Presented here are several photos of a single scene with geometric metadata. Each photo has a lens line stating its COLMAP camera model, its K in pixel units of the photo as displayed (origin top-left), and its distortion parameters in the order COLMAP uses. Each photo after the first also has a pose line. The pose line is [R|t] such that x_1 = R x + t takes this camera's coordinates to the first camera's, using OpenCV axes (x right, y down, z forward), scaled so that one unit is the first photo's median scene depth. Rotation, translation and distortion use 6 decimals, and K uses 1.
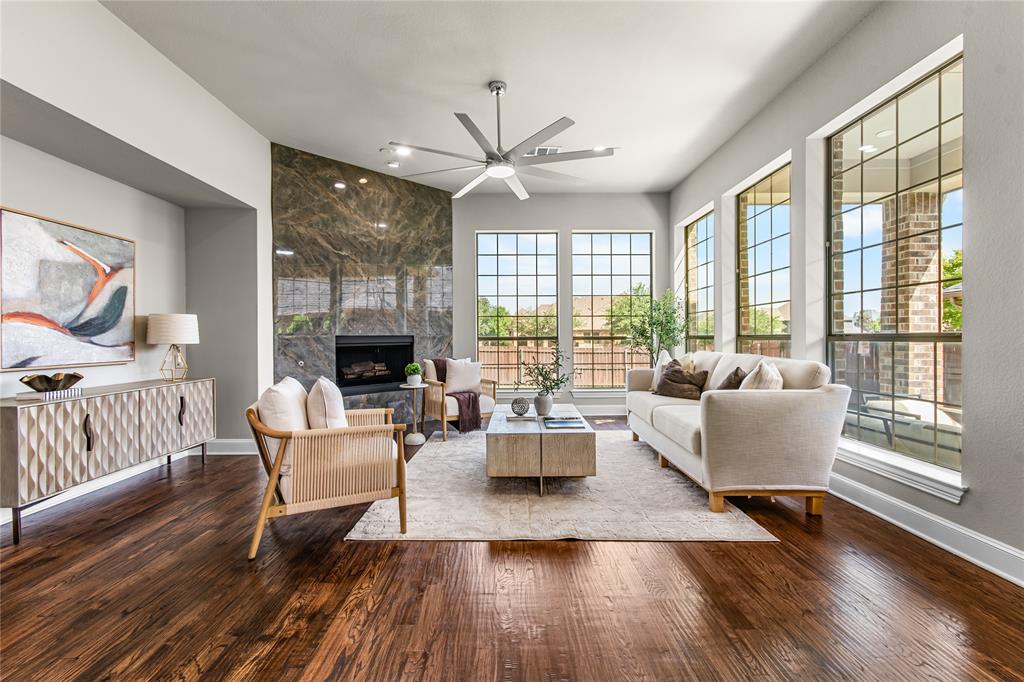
lens RADIAL K [[447.3, 0, 512.0], [0, 447.3, 337.7], [0, 0, 1]] dist [-0.001303, -0.000191]
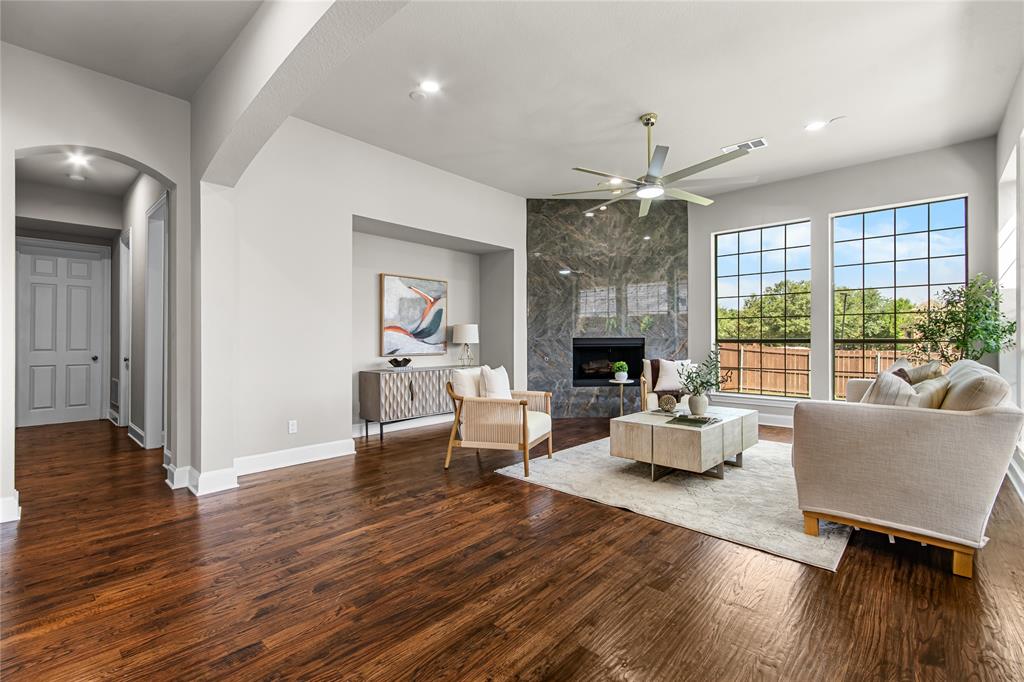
lens RADIAL K [[447.3, 0, 513.7], [0, 447.3, 338.0], [0, 0, 1]] dist [-0.001303, -0.000191]
pose [[0.731666, 0.001101, -0.681662, 0.503692], [-0.003375, 0.999992, -0.002007, -0.002152], [0.681655, 0.003770, 0.731664, -0.054686]]
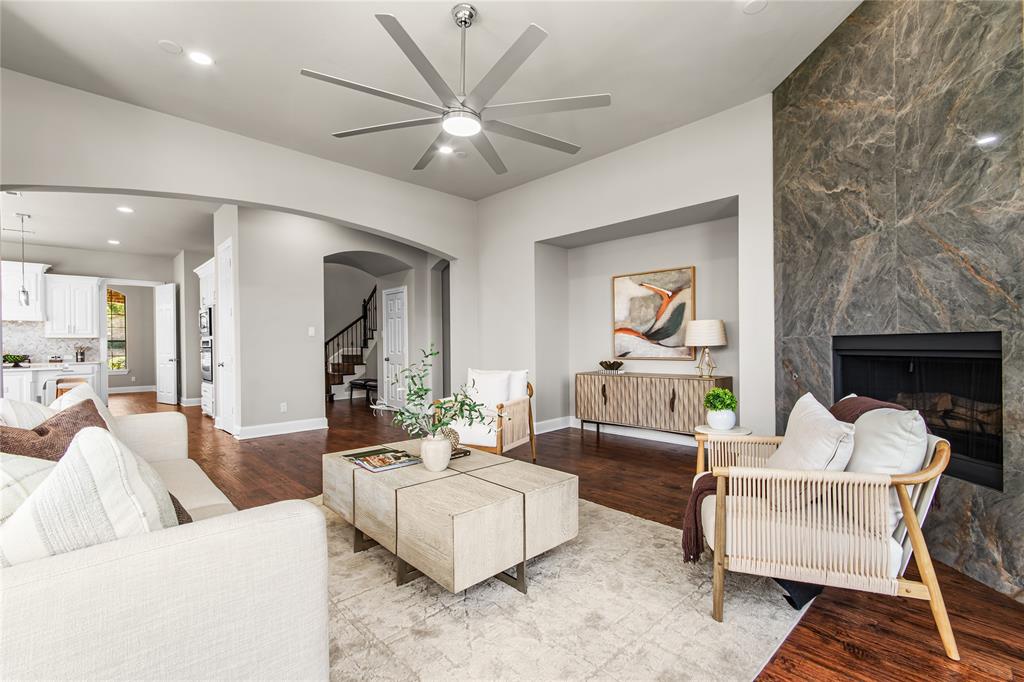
lens RADIAL K [[447.3, 0, 516.4], [0, 447.3, 343.0], [0, 0, 1]] dist [-0.001303, -0.000191]
pose [[-0.716341, 0.011773, -0.697651, 0.454445], [0.013820, 0.999901, 0.002683, -0.004133], [0.697613, -0.007719, -0.716433, 1.659317]]
